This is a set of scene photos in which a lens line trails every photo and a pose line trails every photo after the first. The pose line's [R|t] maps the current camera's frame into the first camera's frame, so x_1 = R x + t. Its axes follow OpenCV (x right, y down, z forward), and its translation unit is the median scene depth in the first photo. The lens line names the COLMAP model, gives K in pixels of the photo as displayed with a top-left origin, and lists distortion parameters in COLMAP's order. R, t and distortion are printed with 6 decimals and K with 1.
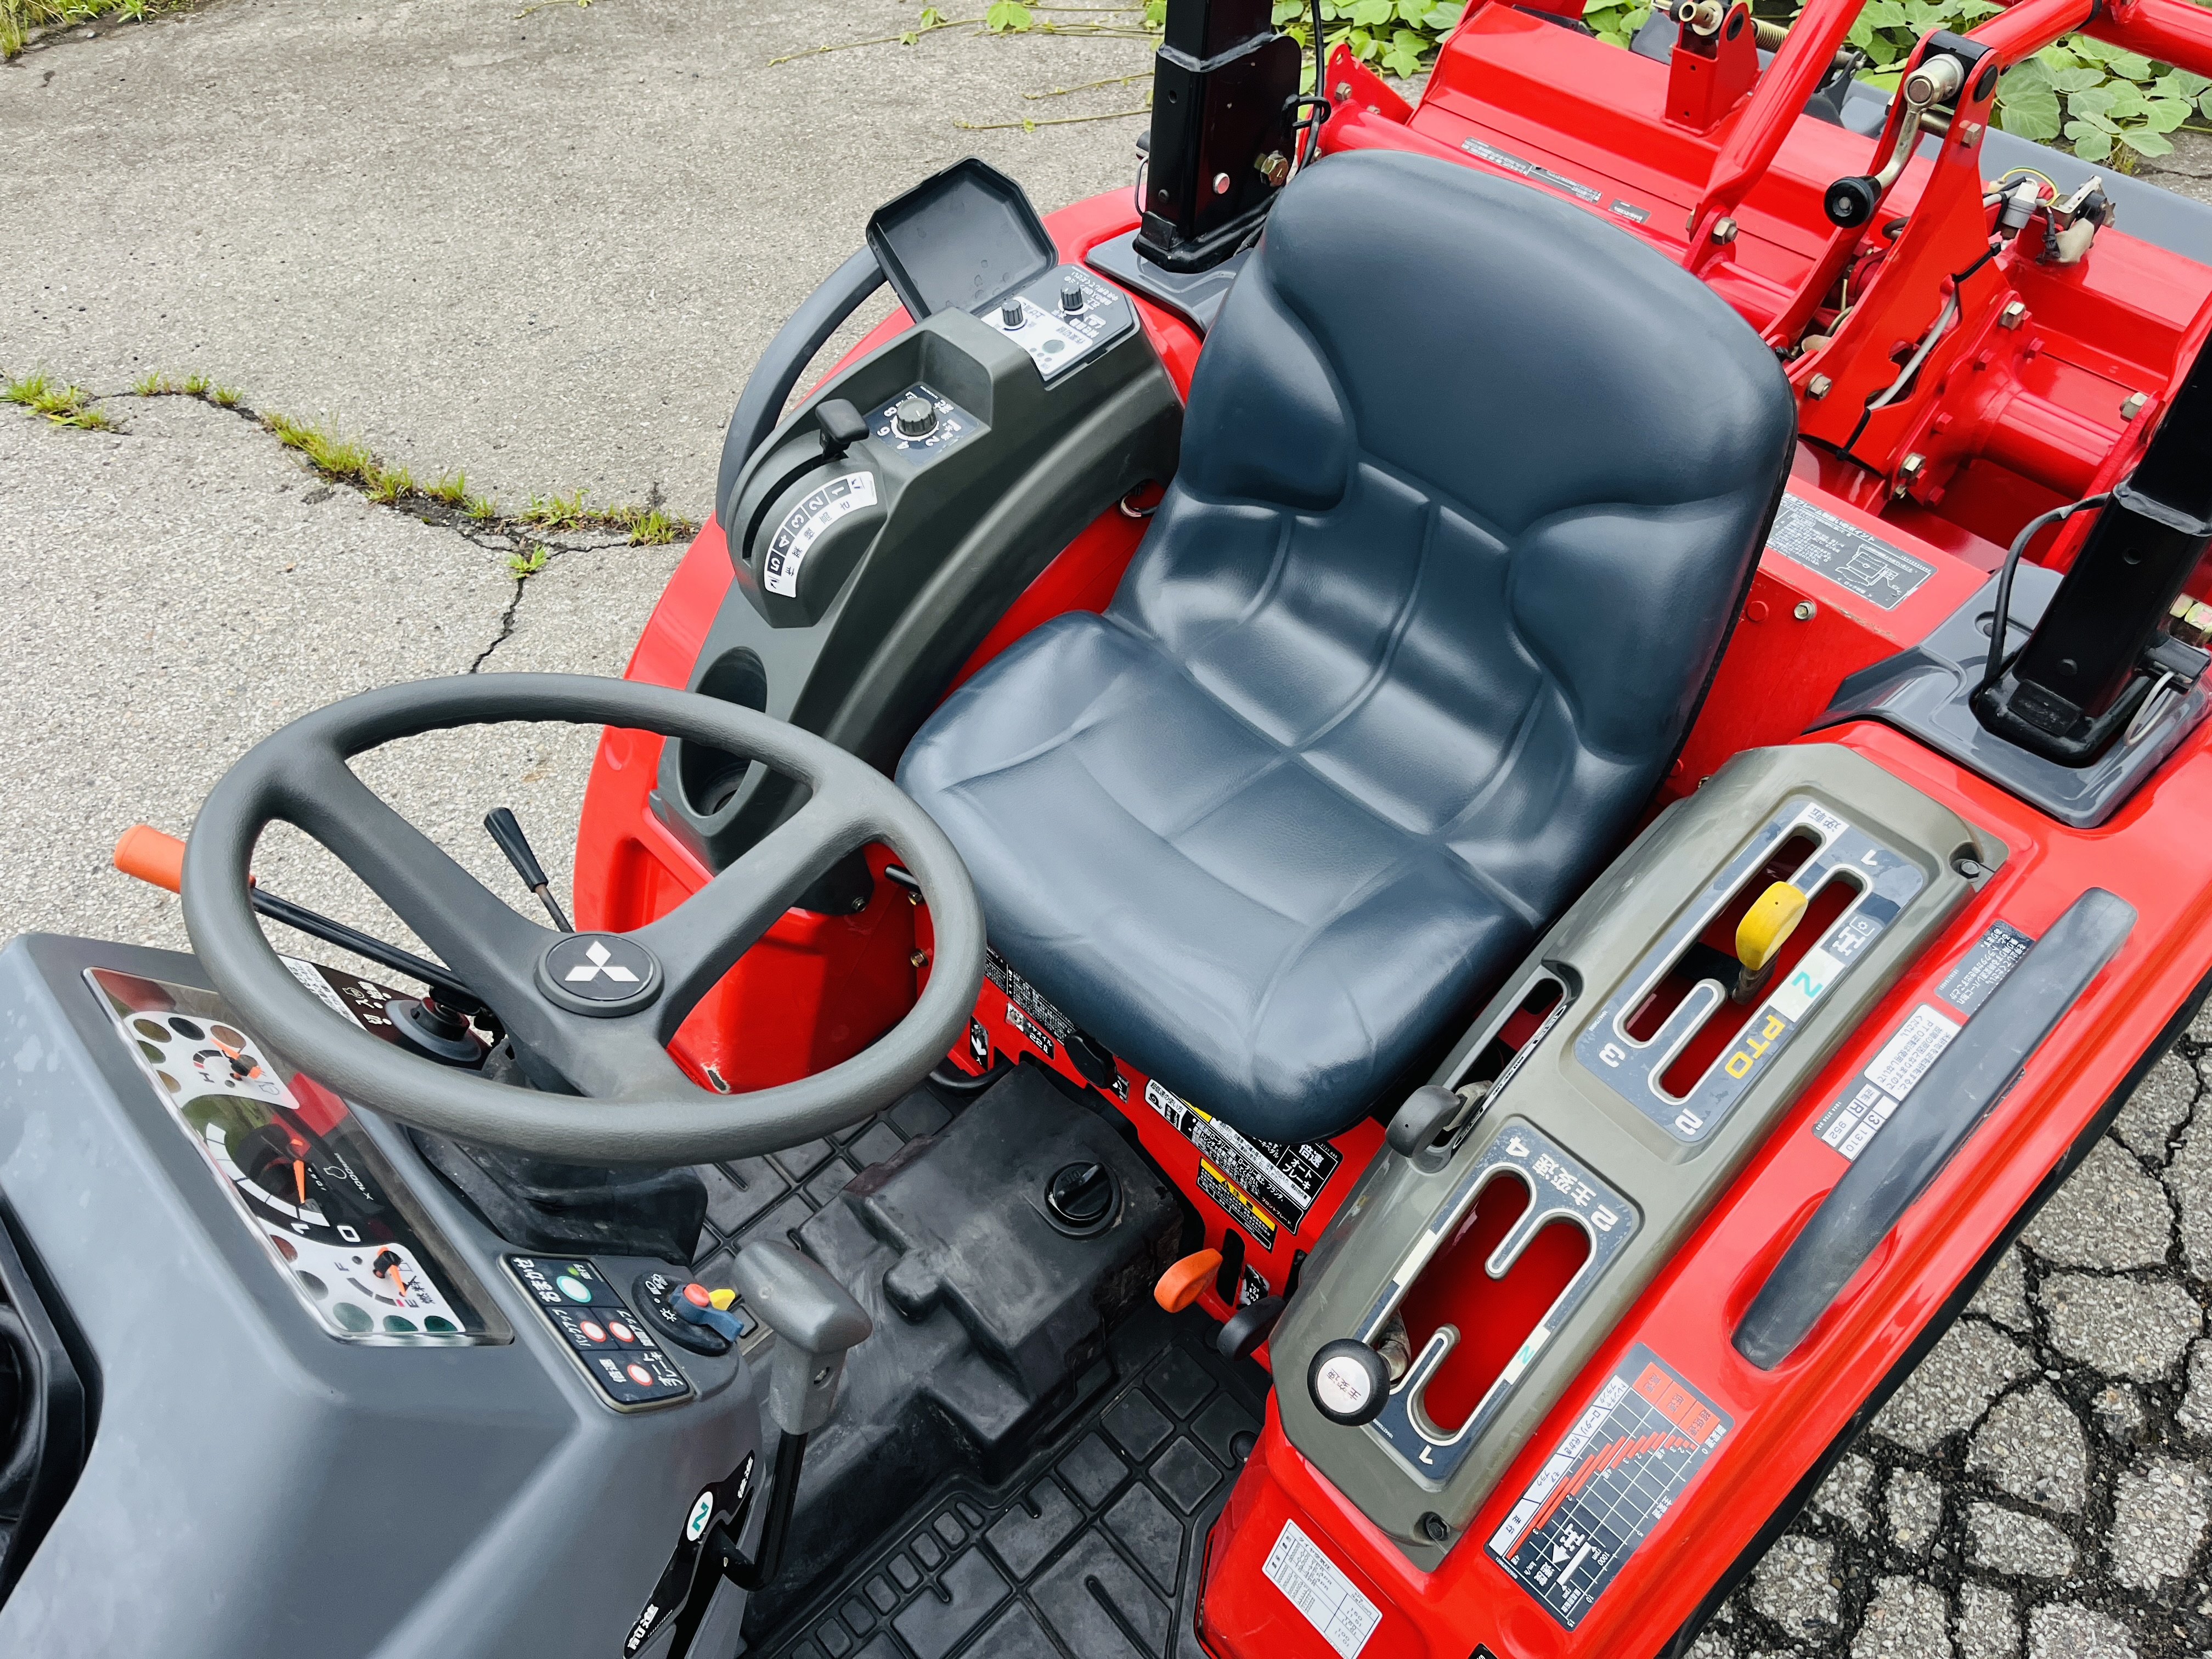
lens RADIAL K [[1714.0, 0, 1114.2], [0, 1714.0, 808.0], [0, 0, 1]] dist [0.051403, -0.077093]
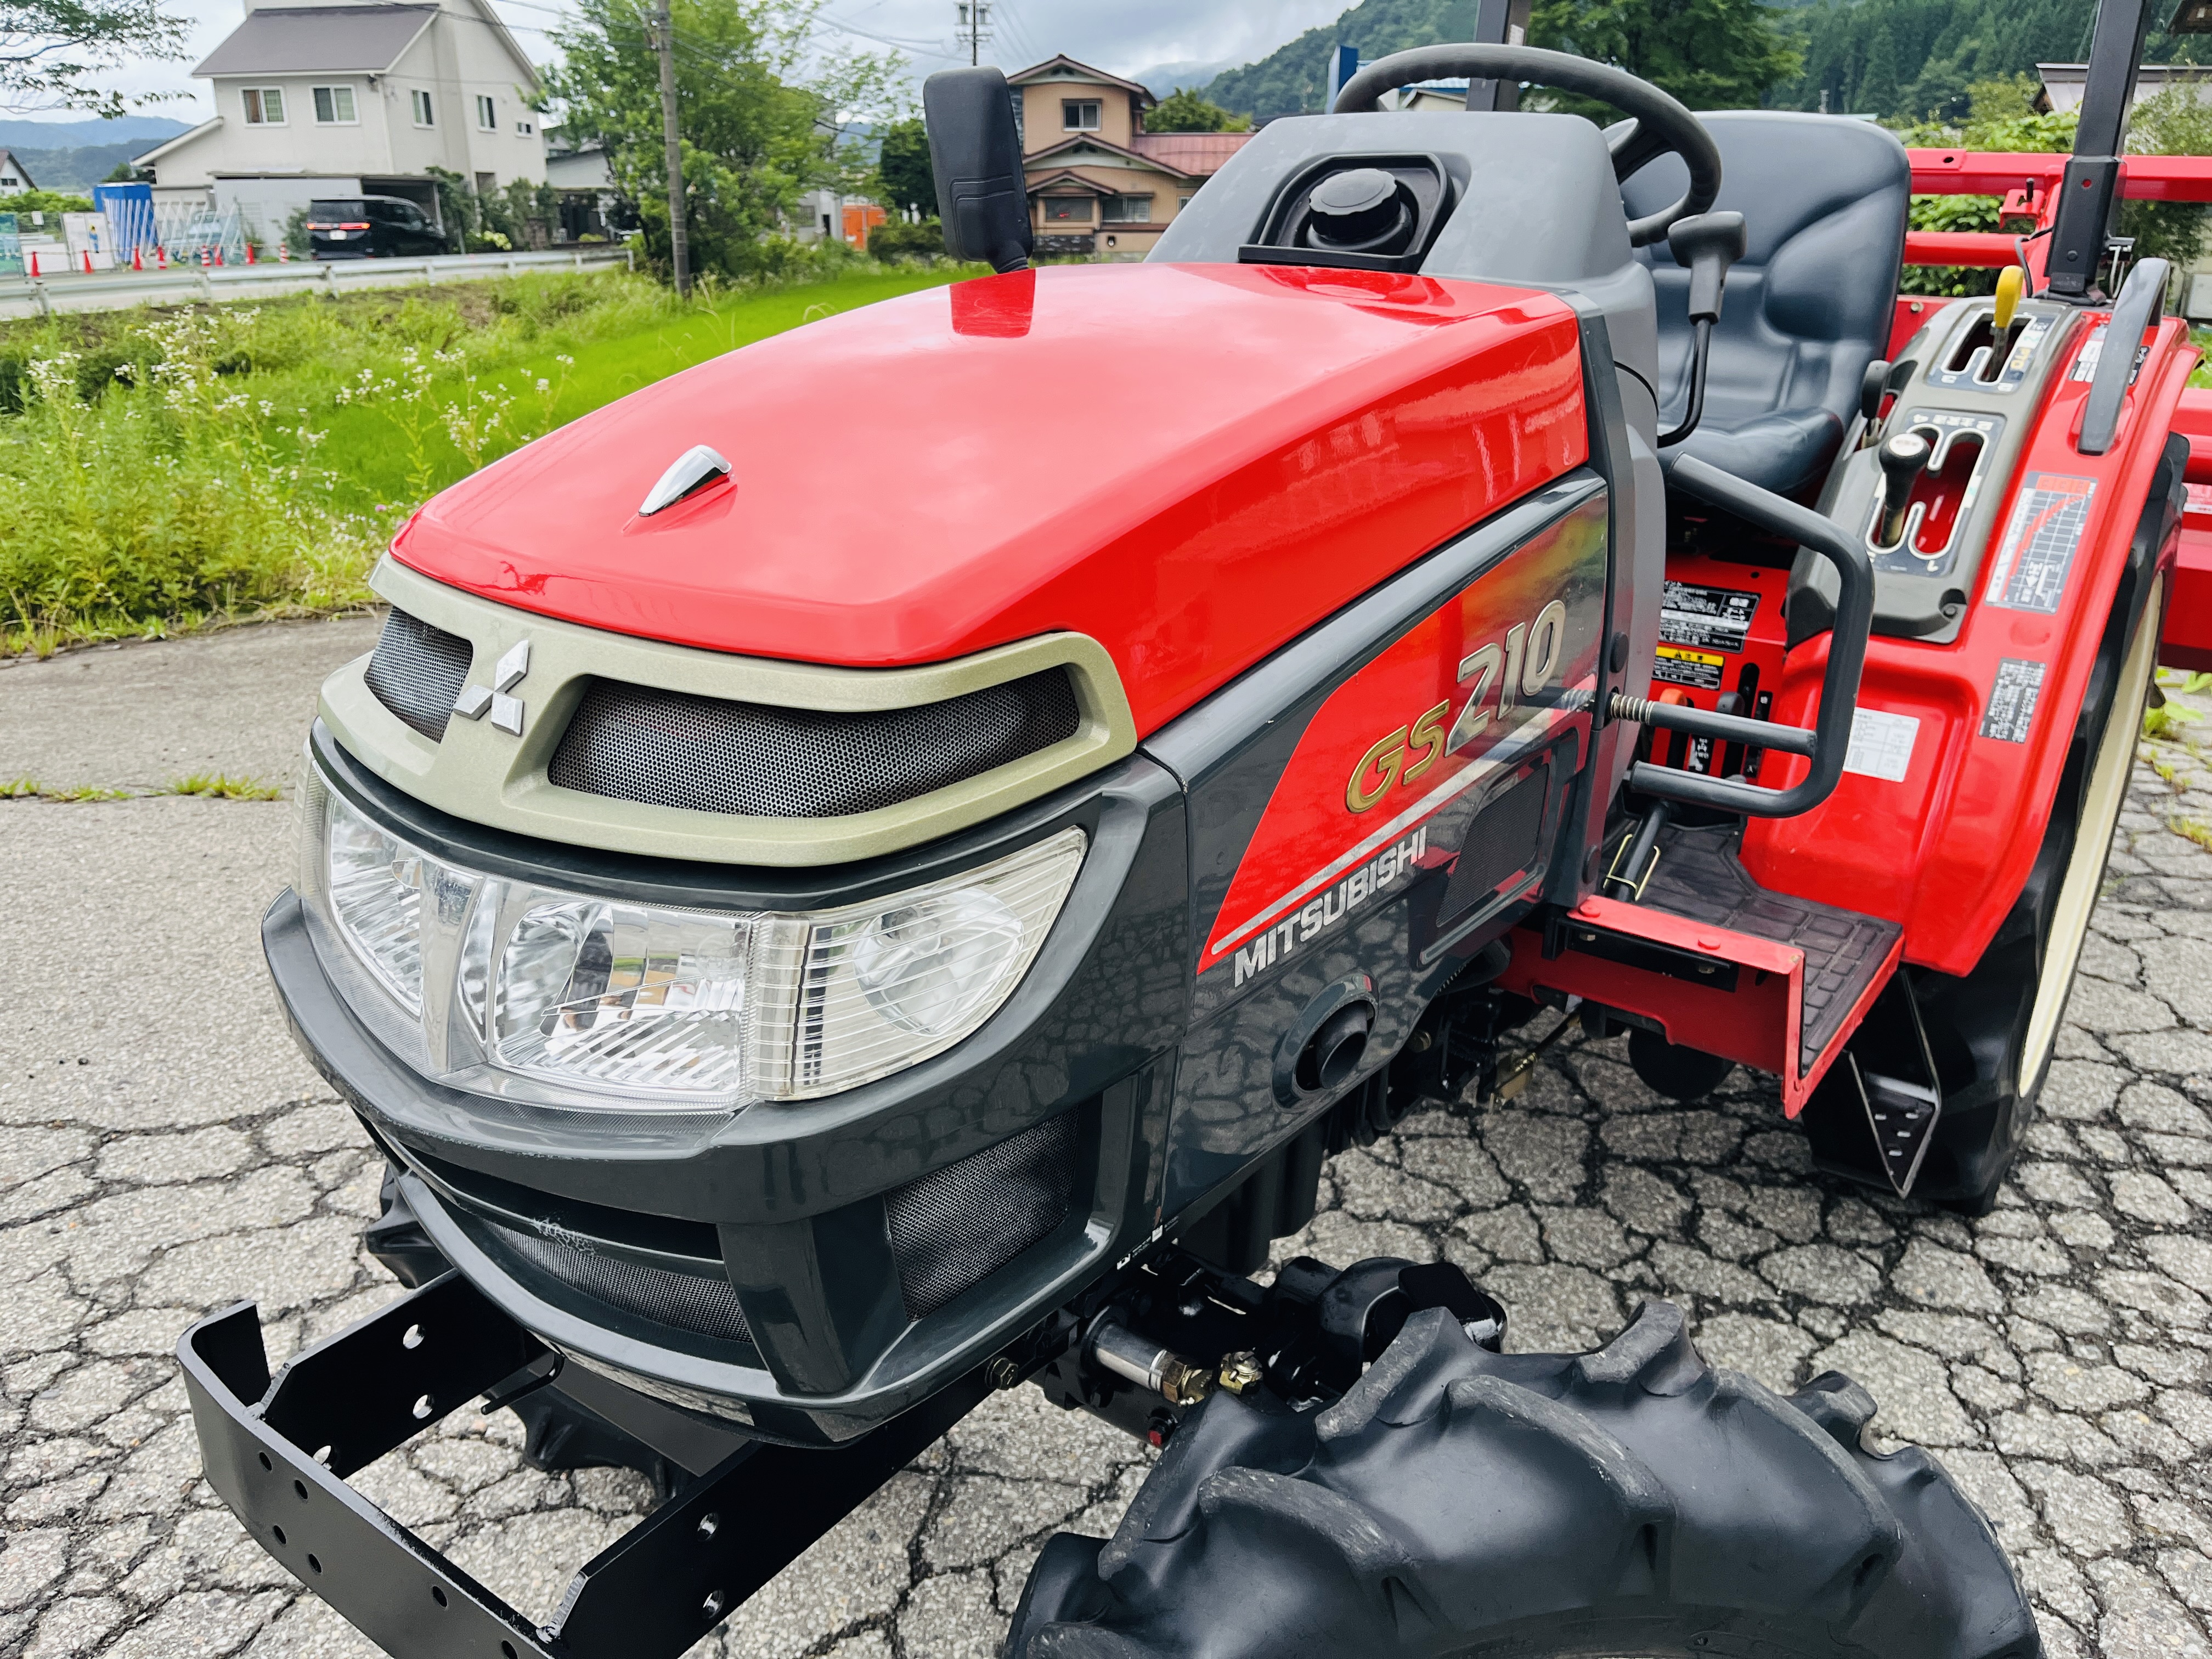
lens RADIAL K [[1714.0, 0, 1114.2], [0, 1714.0, 808.0], [0, 0, 1]] dist [0.051403, -0.077093]
pose [[0.976901, -0.029814, 0.211604, -0.737443], [0.128088, 0.874316, -0.468151, 0.975139], [-0.171051, 0.484441, 0.857938, -0.143933]]
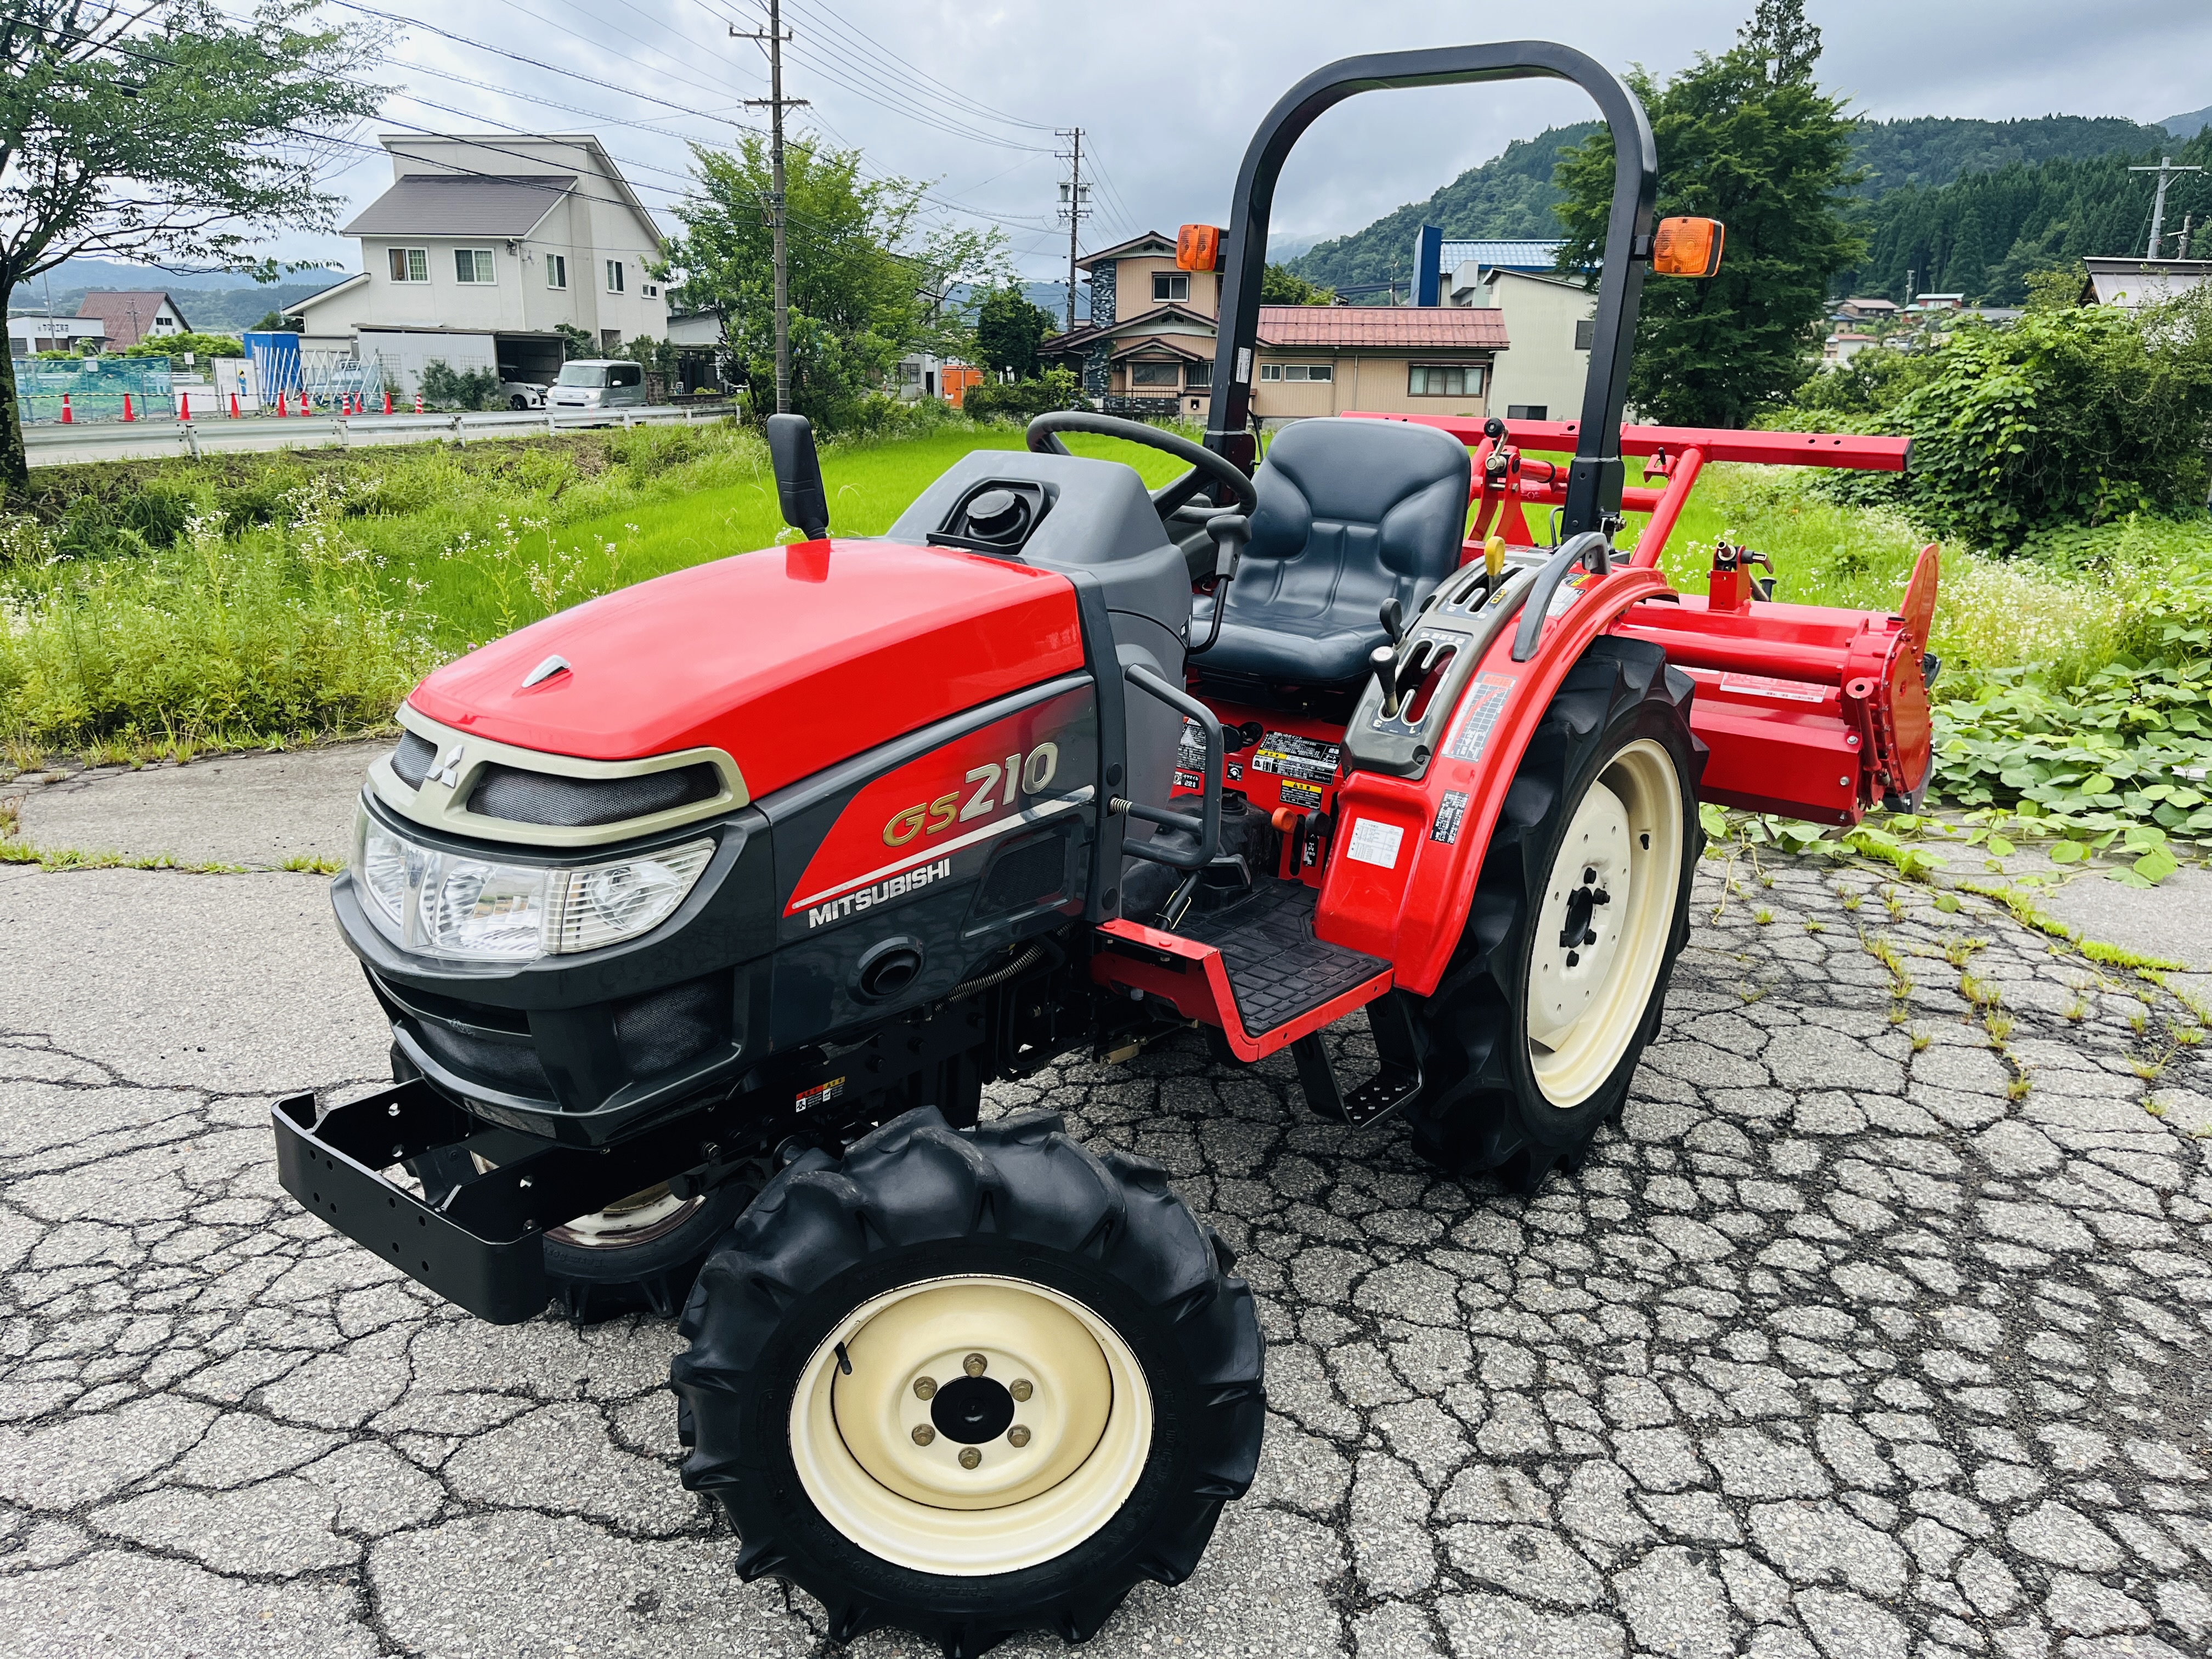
lens RADIAL K [[1694.9, 0, 1117.9], [0, 1694.9, 761.8], [0, 0, 1]] dist [0.031984, 0.012372]
pose [[0.985020, 0.021901, 0.171042, -0.534154], [0.079818, 0.821335, -0.564835, 1.408298], [-0.152853, 0.570026, 0.807283, -0.748322]]
